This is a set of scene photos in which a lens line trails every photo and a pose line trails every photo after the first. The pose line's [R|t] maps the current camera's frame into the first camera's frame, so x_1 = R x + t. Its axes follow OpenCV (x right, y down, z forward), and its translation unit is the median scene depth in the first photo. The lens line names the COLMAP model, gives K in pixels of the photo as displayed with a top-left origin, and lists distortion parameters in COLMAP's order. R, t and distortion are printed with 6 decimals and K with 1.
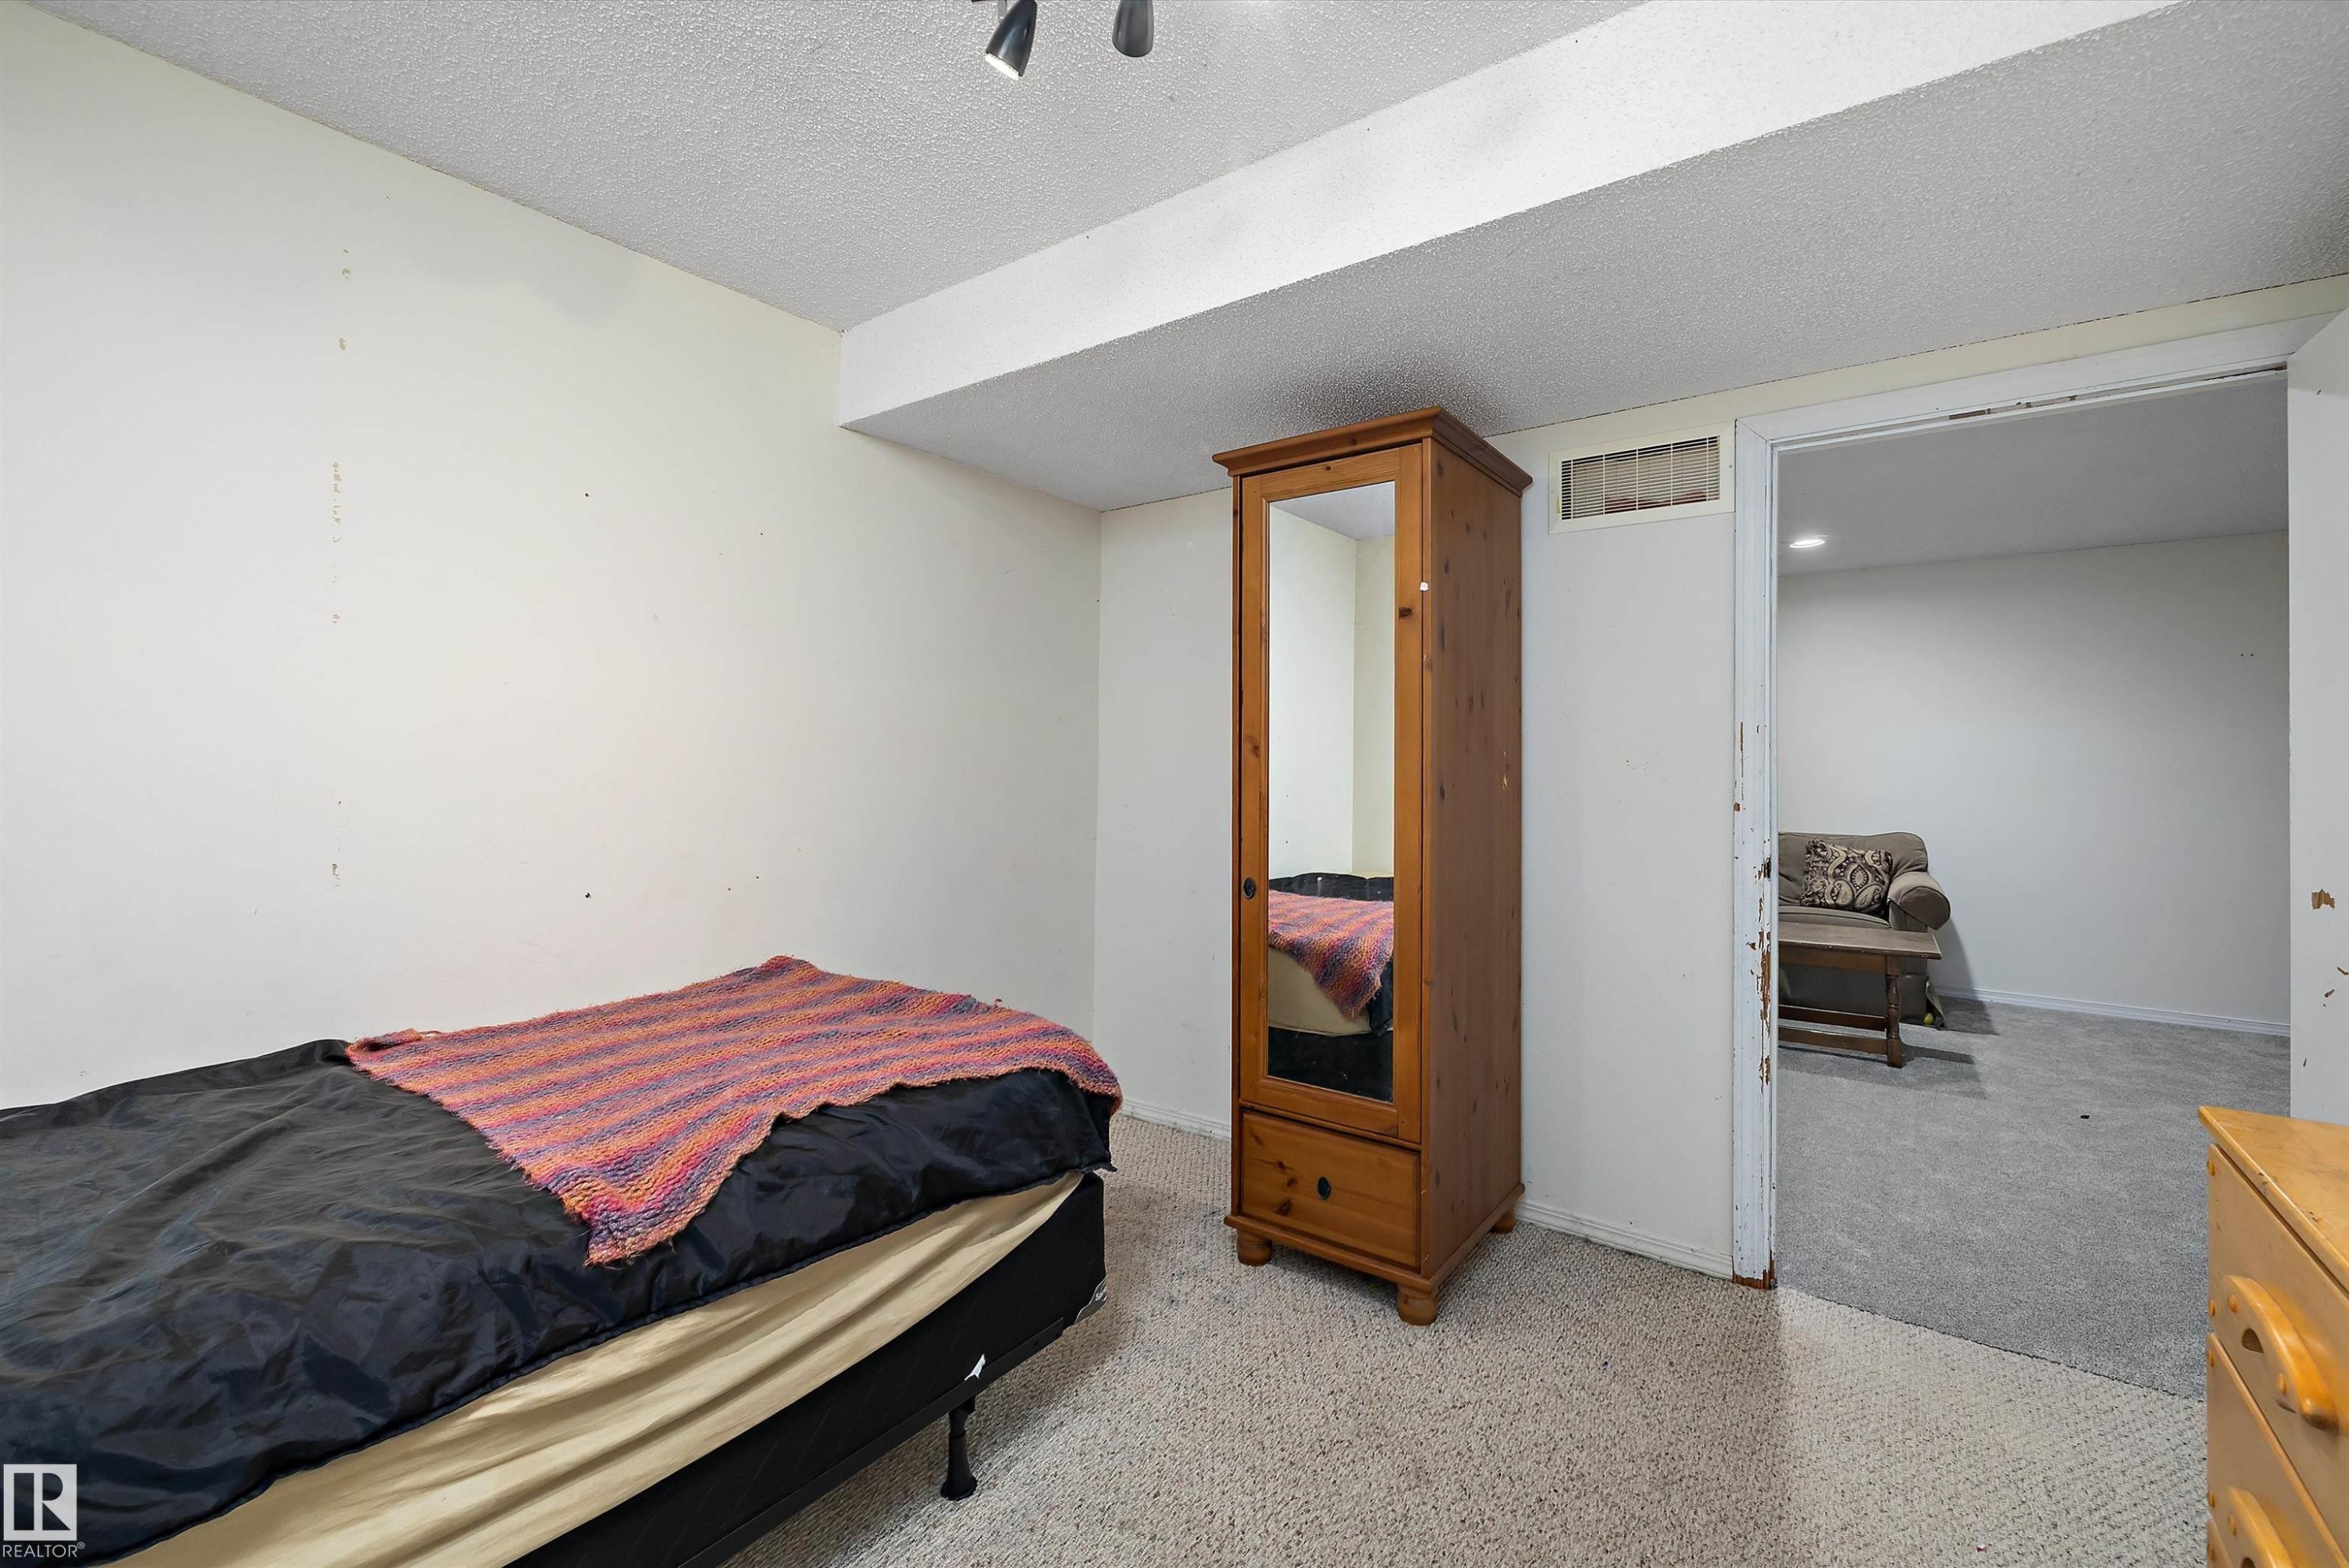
lens RADIAL K [[992.7, 0, 1170.7], [0, 992.7, 773.6], [0, 0, 1]] dist [-0.000382, -0.001039]
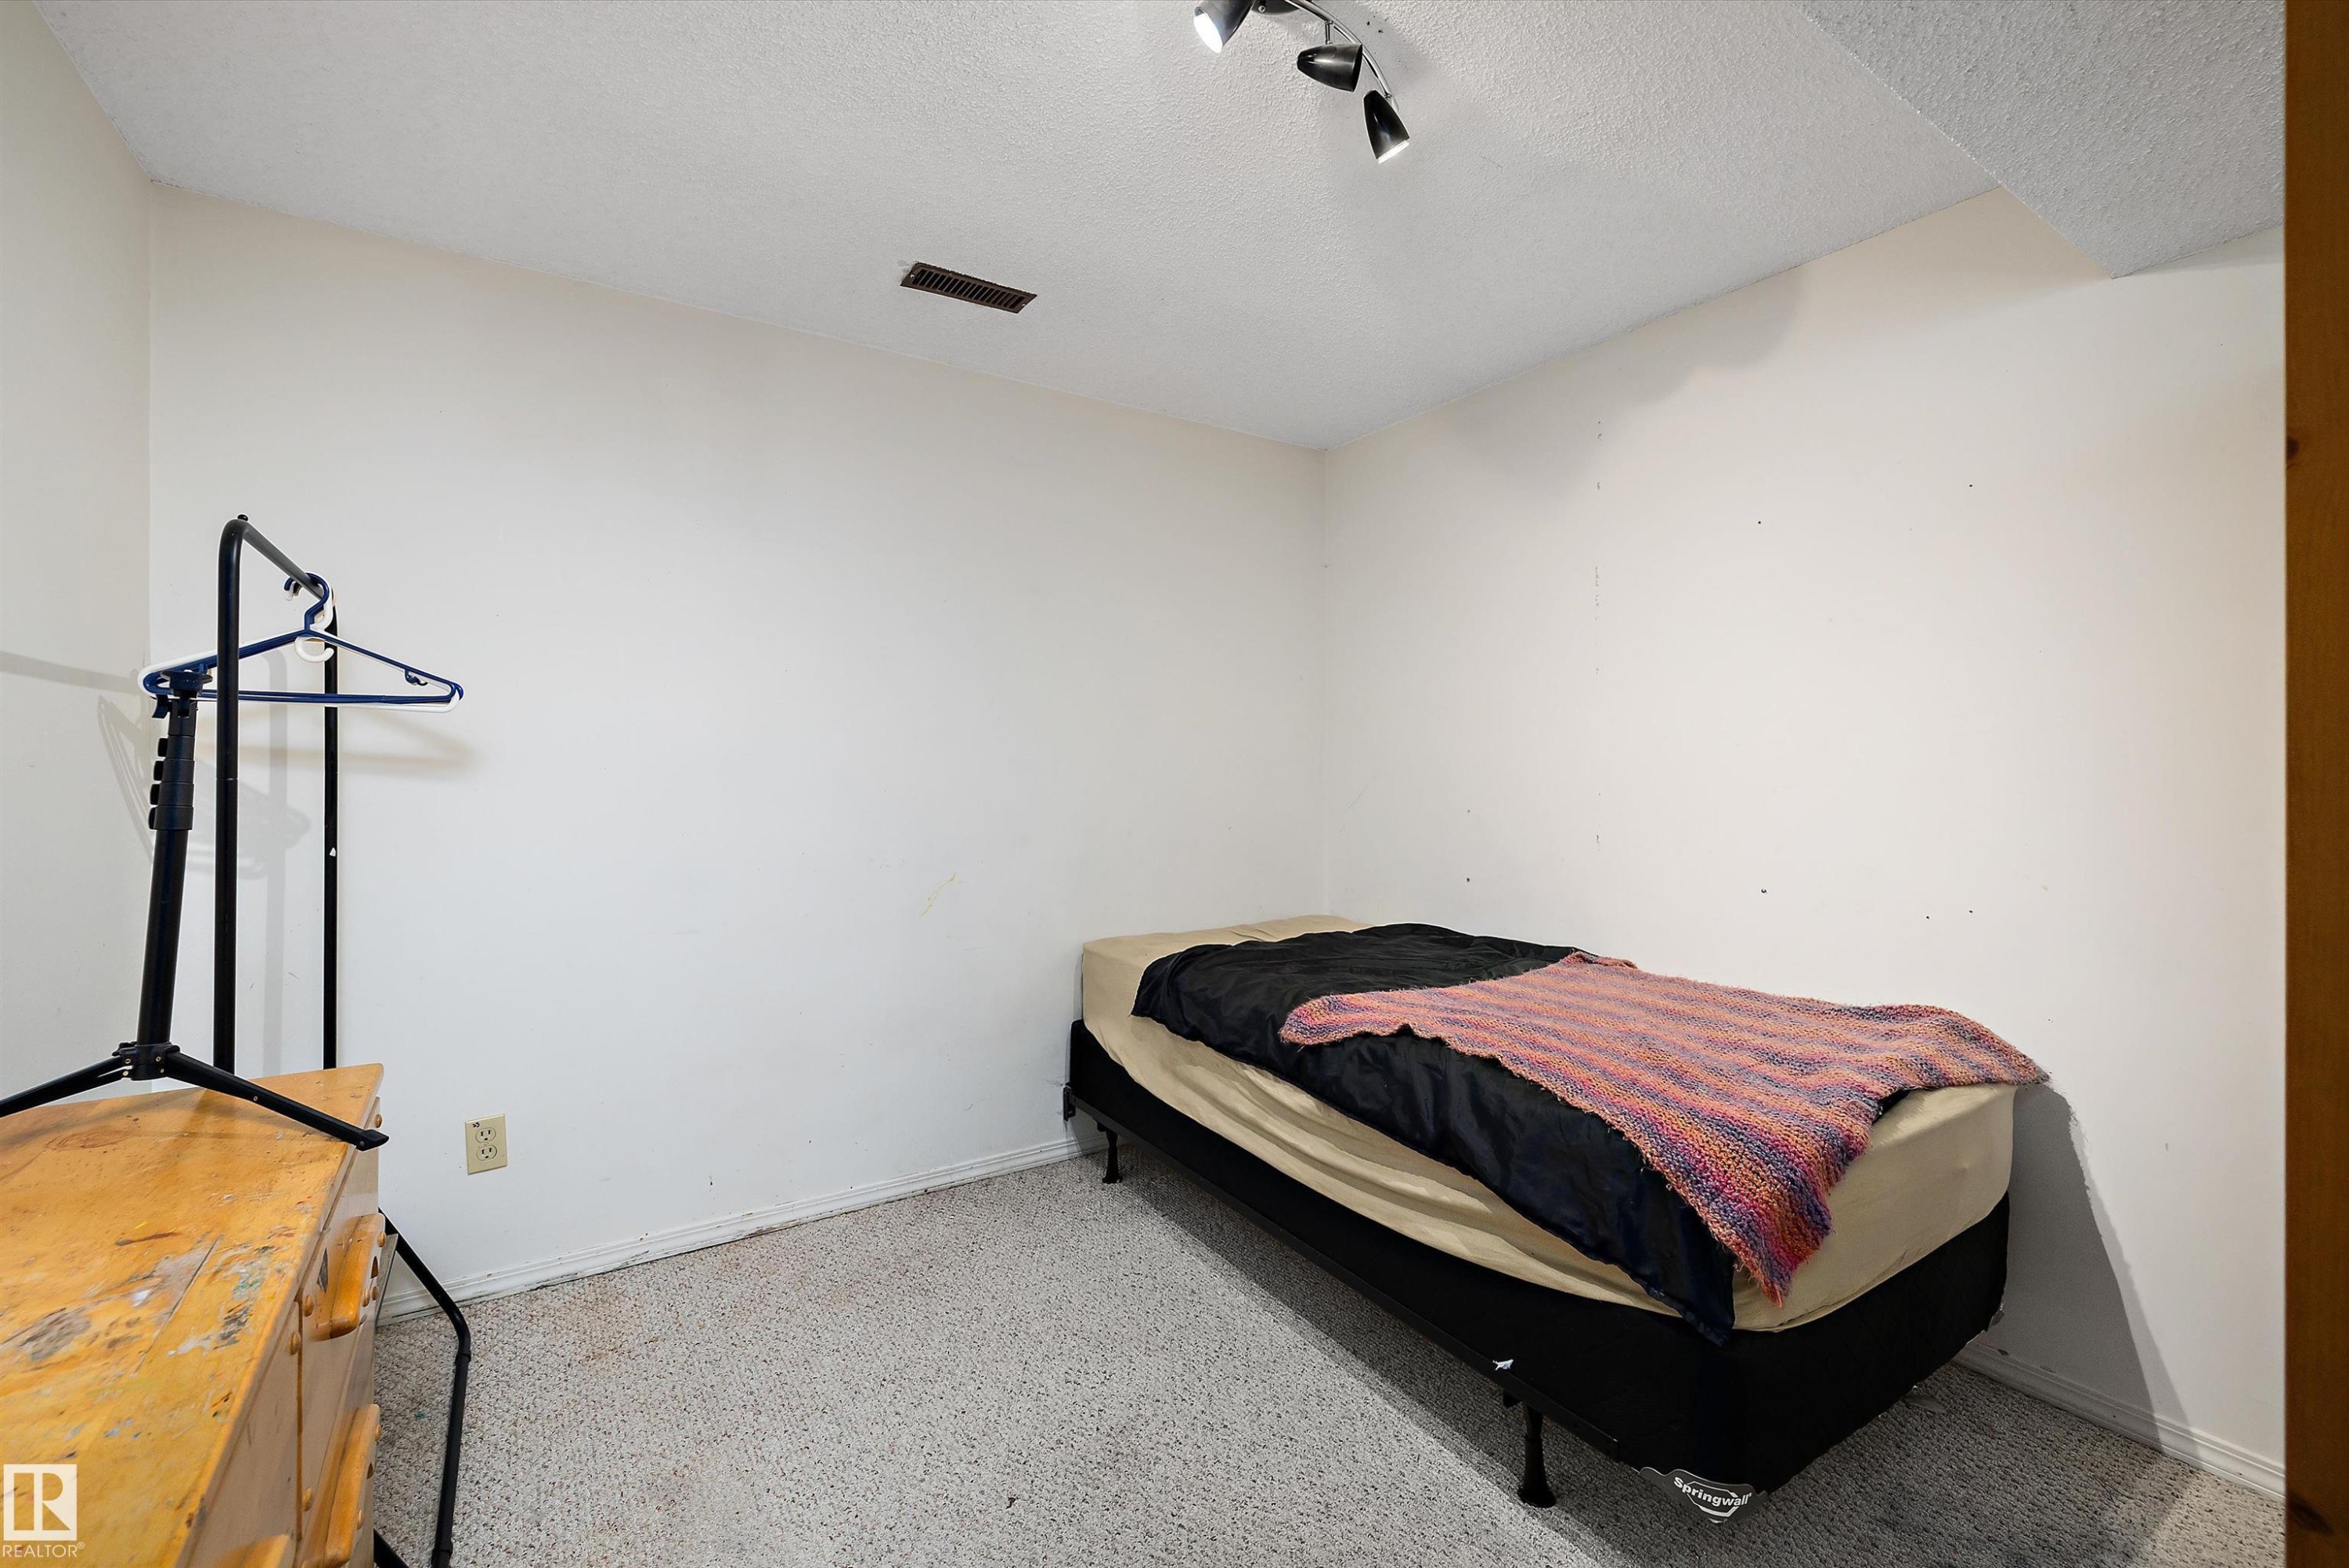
lens RADIAL K [[992.7, 0, 1170.5], [0, 992.7, 770.0], [0, 0, 1]] dist [-0.000382, -0.001039]
pose [[-0.361987, 0.006156, -0.932163, 0.930065], [-0.007404, 0.999928, 0.009479, -0.015695], [0.932154, 0.010333, -0.361915, 1.115371]]
